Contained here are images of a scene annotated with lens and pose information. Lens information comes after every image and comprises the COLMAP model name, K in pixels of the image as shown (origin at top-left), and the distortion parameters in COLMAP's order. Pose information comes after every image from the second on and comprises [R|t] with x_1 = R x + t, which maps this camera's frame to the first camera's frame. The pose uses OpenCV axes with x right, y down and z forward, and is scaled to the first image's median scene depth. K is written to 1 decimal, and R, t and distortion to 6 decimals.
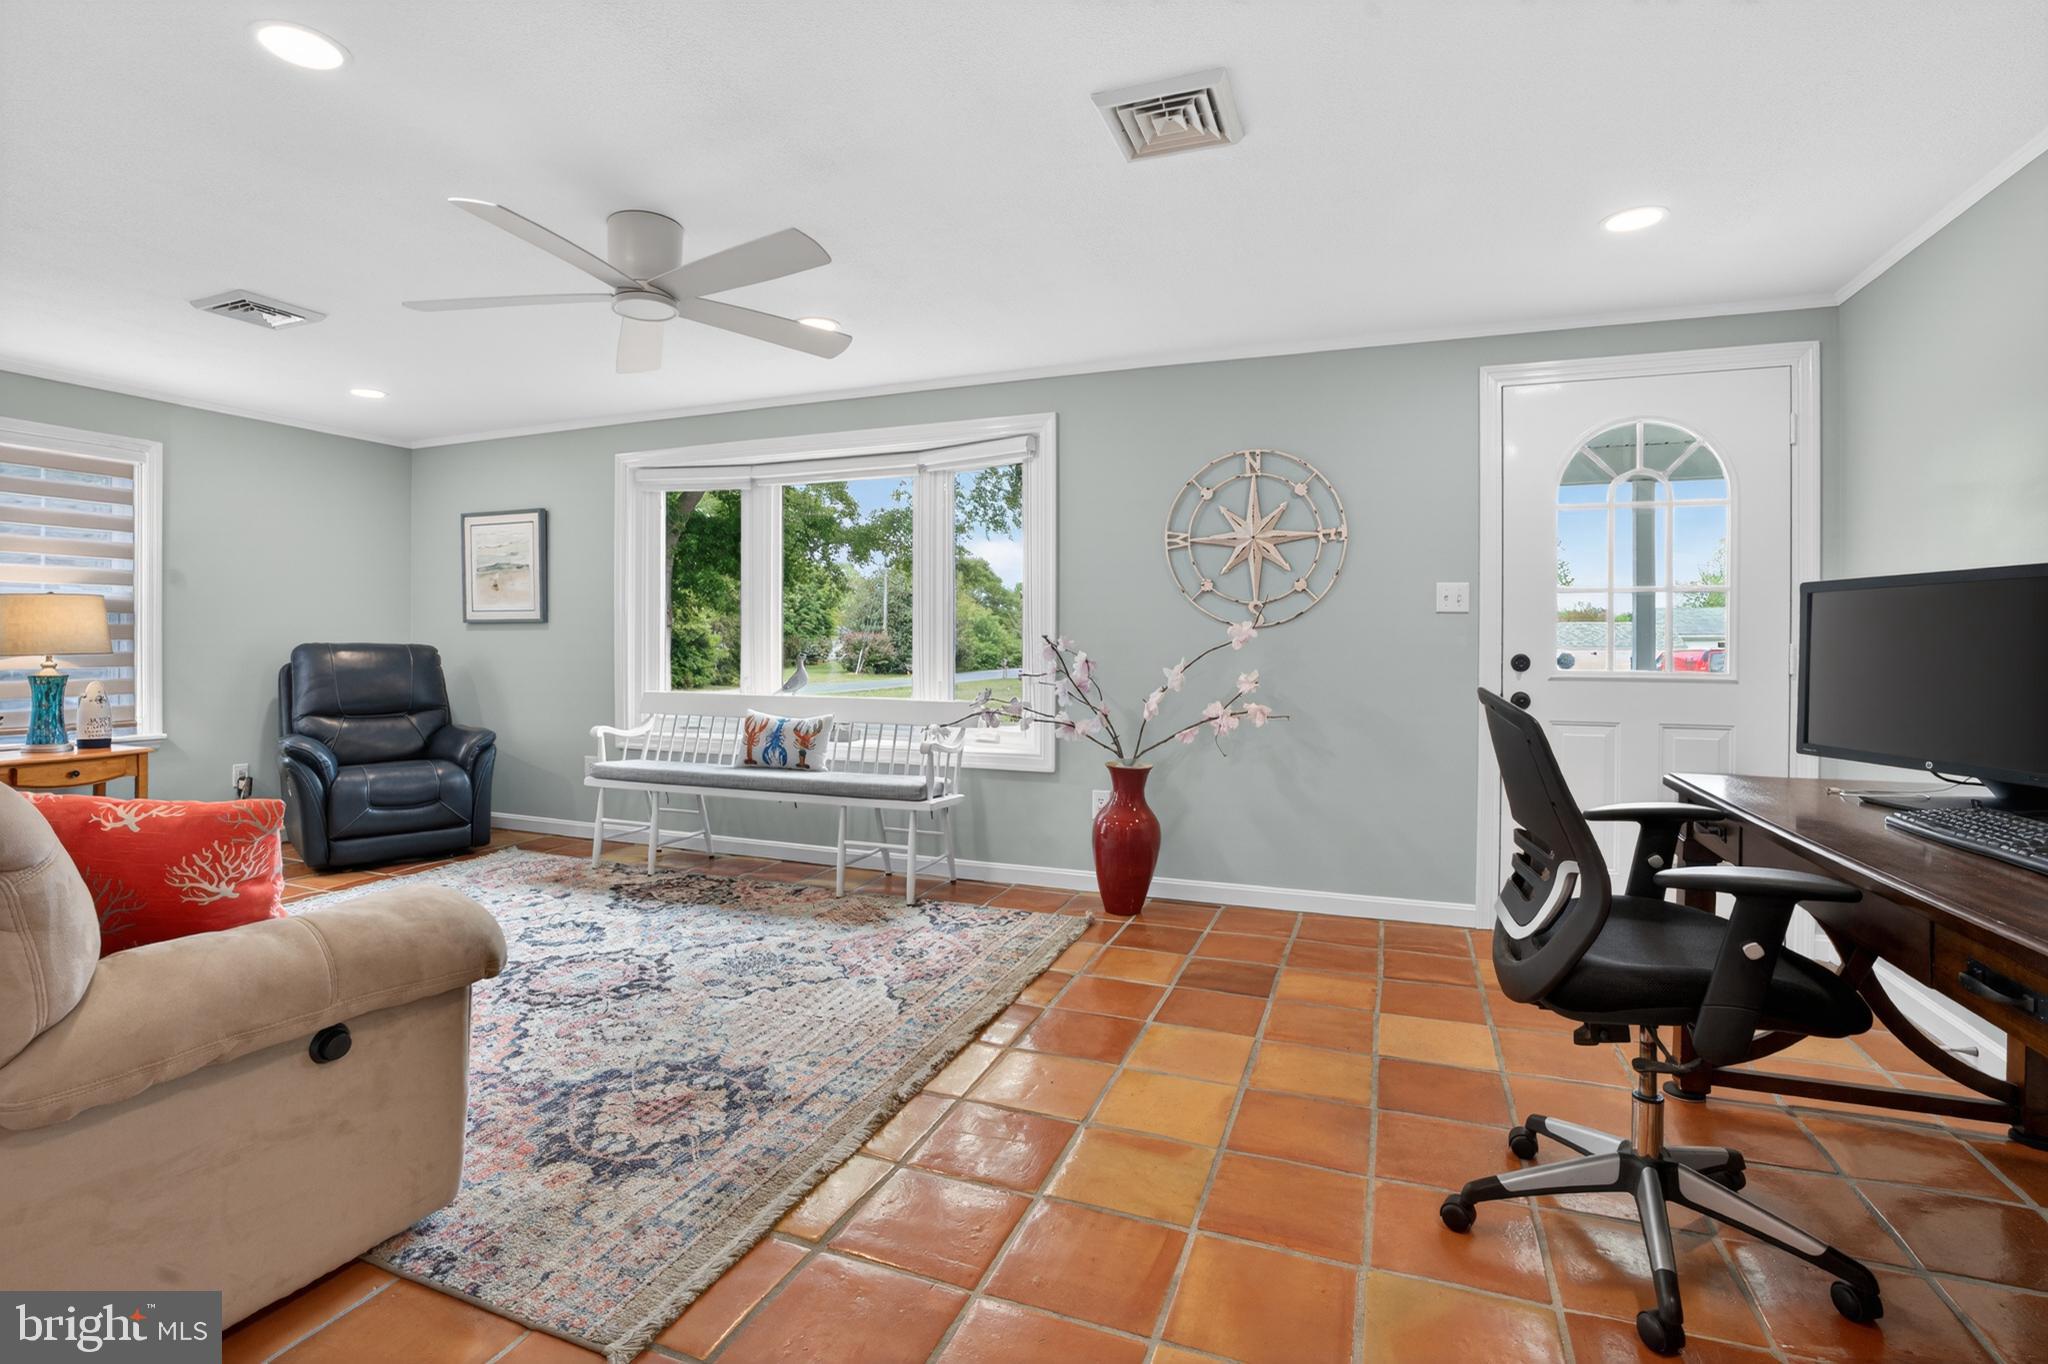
lens RADIAL K [[959.1, 0, 1017.5], [0, 959.1, 660.3], [0, 0, 1]] dist [-0.052668, 0.015219]
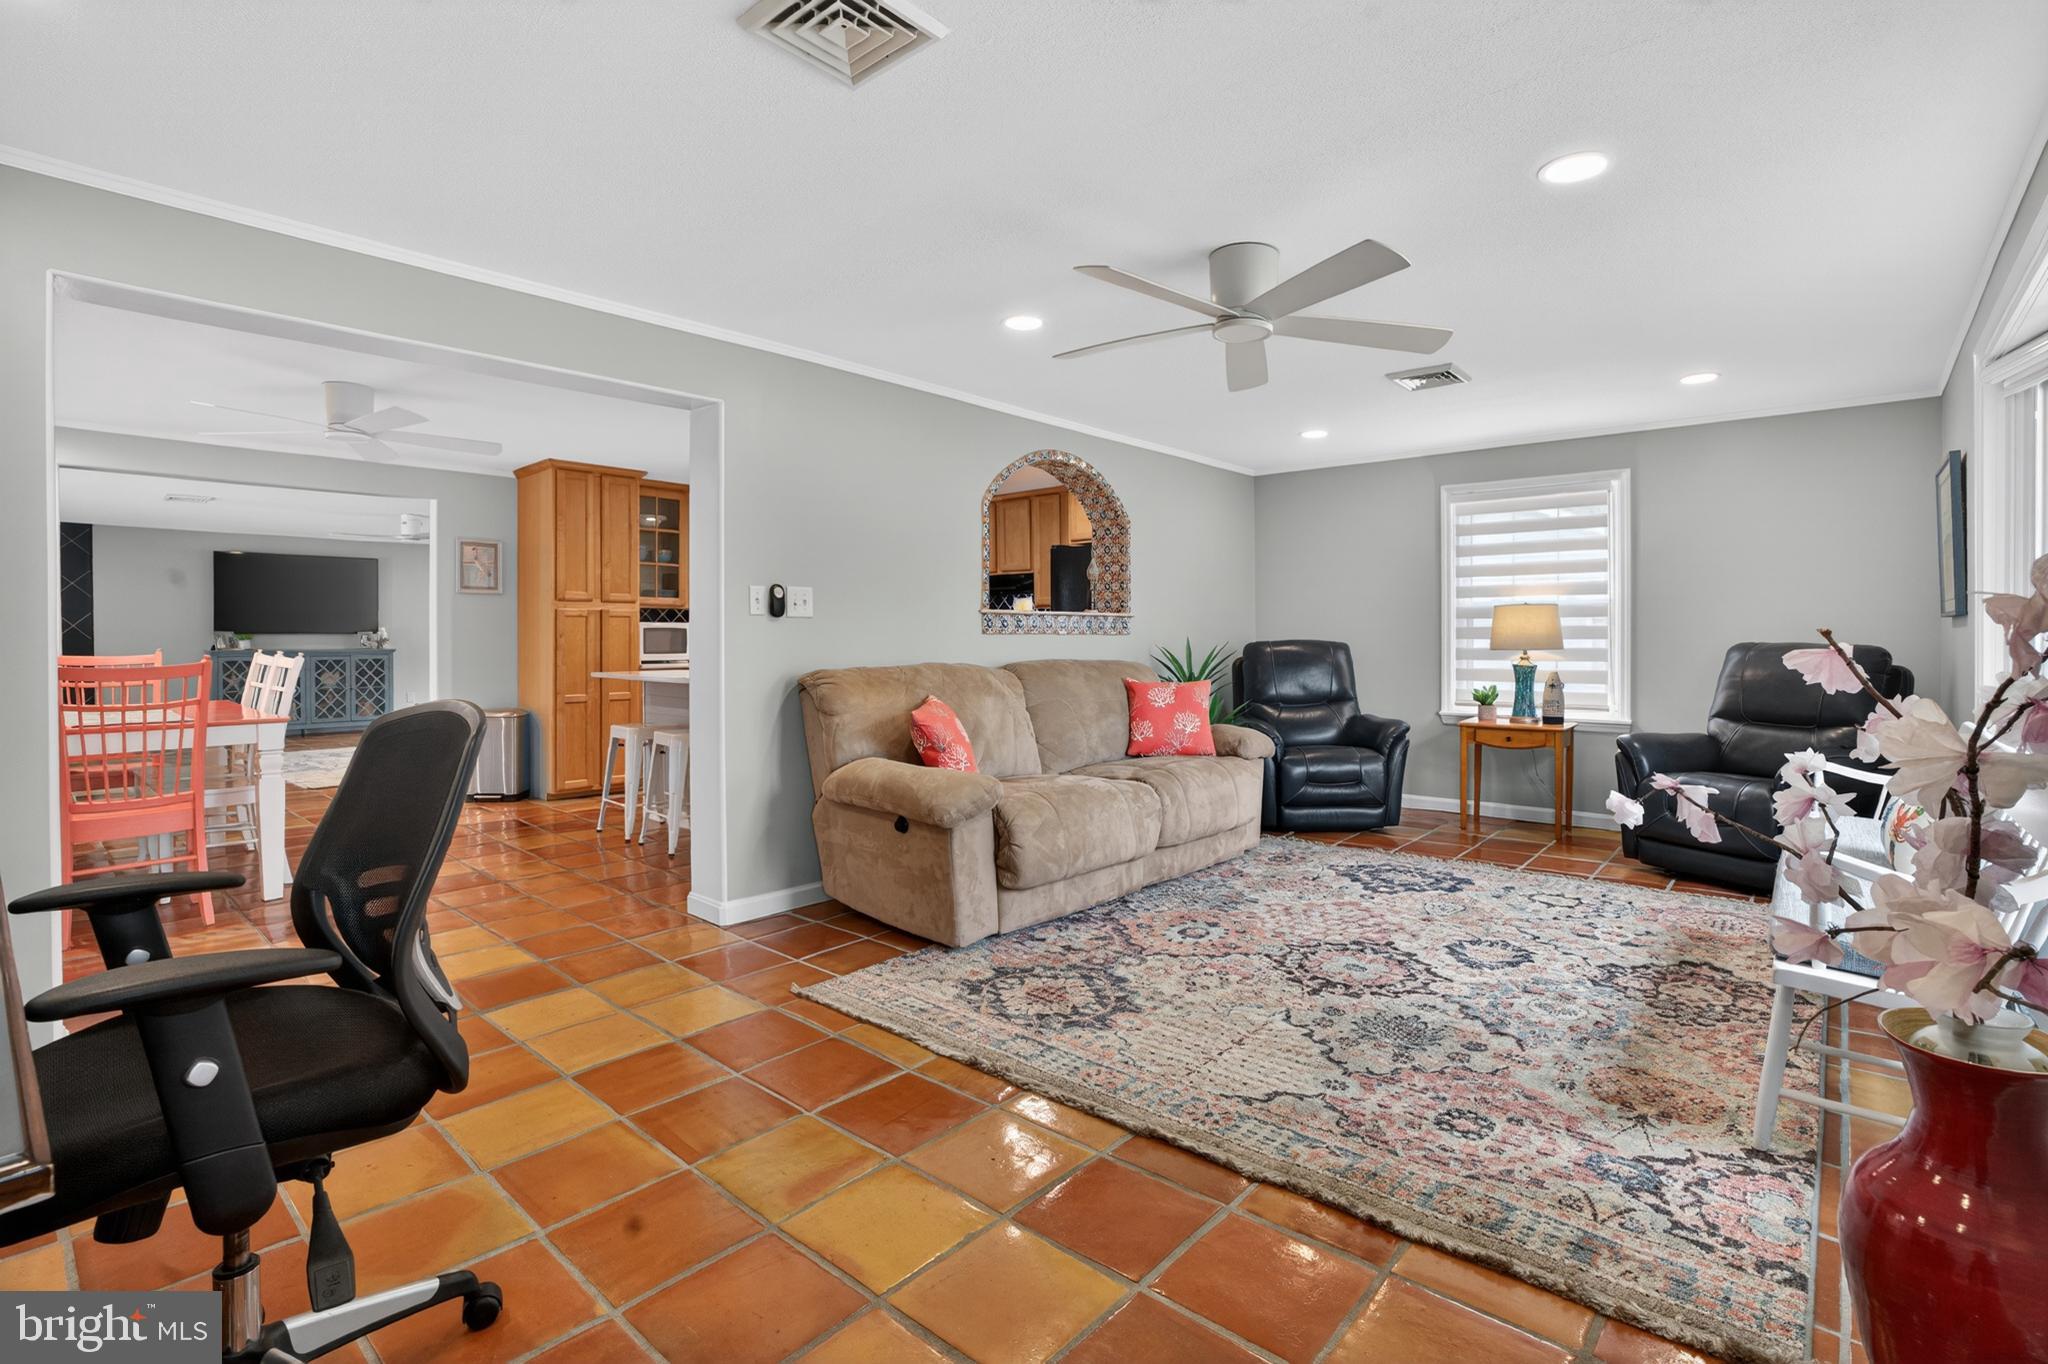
lens RADIAL K [[959.1, 0, 1022.3], [0, 959.1, 639.1], [0, 0, 1]] dist [-0.052668, 0.015219]
pose [[-0.344828, -0.000063, -0.938666, 0.644005], [-0.017786, 0.999821, 0.006467, -0.022644], [0.938497, 0.018925, -0.344767, 1.022542]]
